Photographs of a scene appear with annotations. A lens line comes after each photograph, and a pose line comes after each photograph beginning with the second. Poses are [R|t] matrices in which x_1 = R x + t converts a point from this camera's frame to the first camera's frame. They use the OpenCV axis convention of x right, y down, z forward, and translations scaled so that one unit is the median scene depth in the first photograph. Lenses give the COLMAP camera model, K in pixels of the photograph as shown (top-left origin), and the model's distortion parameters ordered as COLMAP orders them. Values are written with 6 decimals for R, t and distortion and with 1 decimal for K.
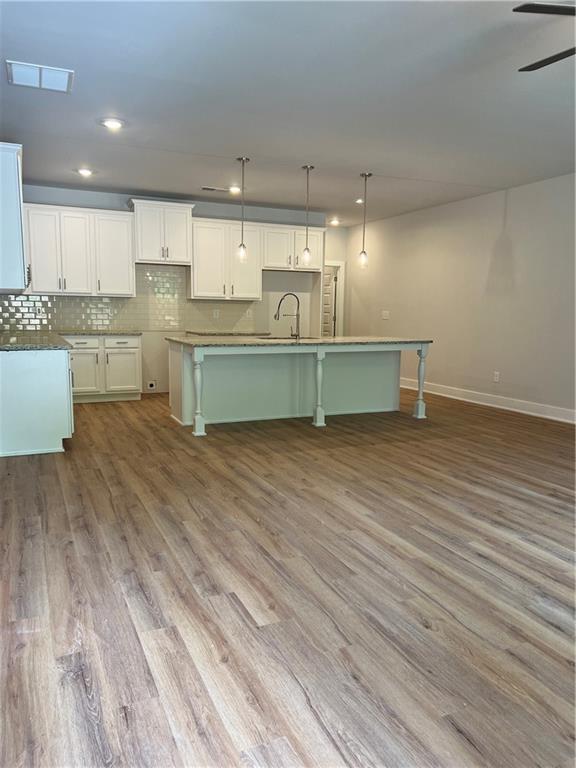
lens RADIAL K [[572.3, 0, 288.0], [0, 572.3, 384.0], [0, 0, 1]] dist [0.071420, -0.101771]
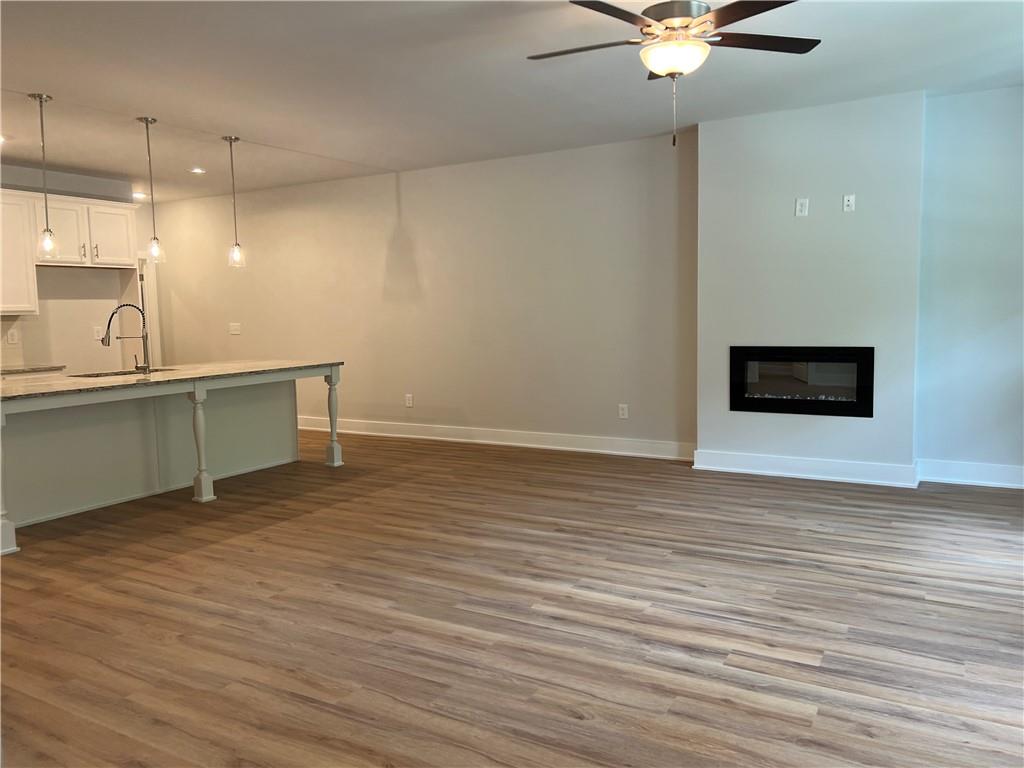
lens RADIAL K [[767.7, 0, 516.2], [0, 767.7, 360.1], [0, 0, 1]] dist [0.068383, -0.082334]
pose [[0.812067, -0.070243, 0.579321, -0.230024], [0.107479, 0.993750, -0.030167, -0.033252], [-0.573581, 0.086762, 0.814541, 0.055473]]
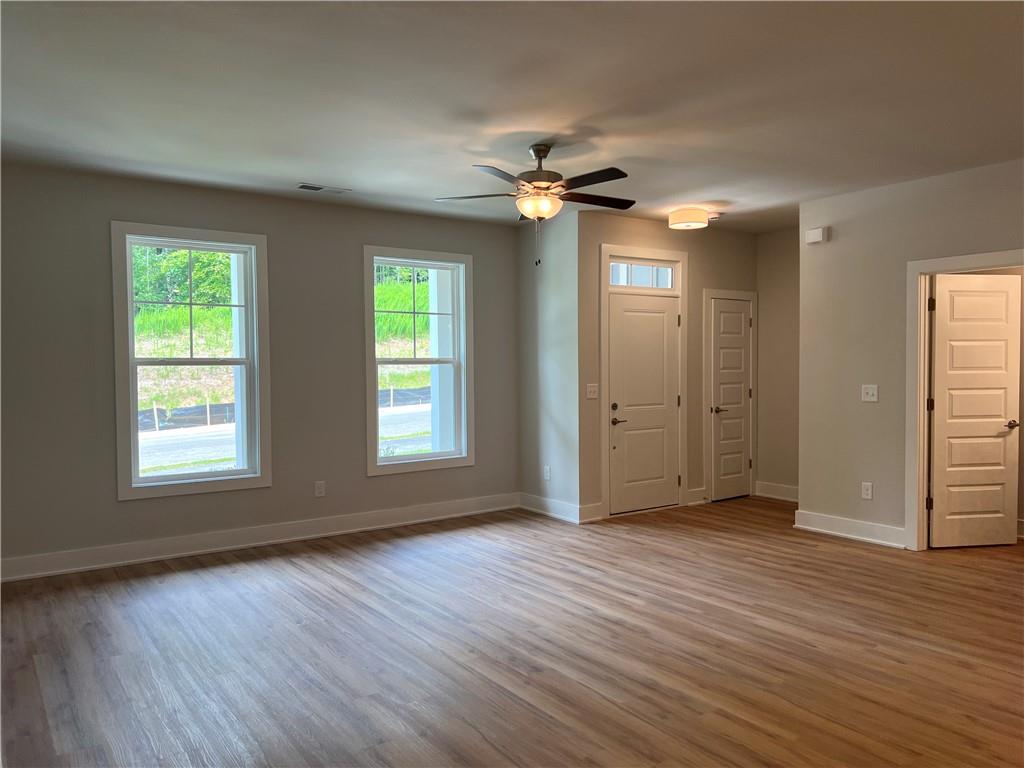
lens RADIAL K [[771.0, 0, 512.0], [0, 771.0, 384.0], [0, 0, 1]] dist [0.057137, -0.055981]
pose [[-0.983583, 0.004216, -0.180406, 0.589407], [-0.025197, 0.986725, 0.160432, -0.260962], [0.178688, 0.162344, -0.970420, 1.654243]]
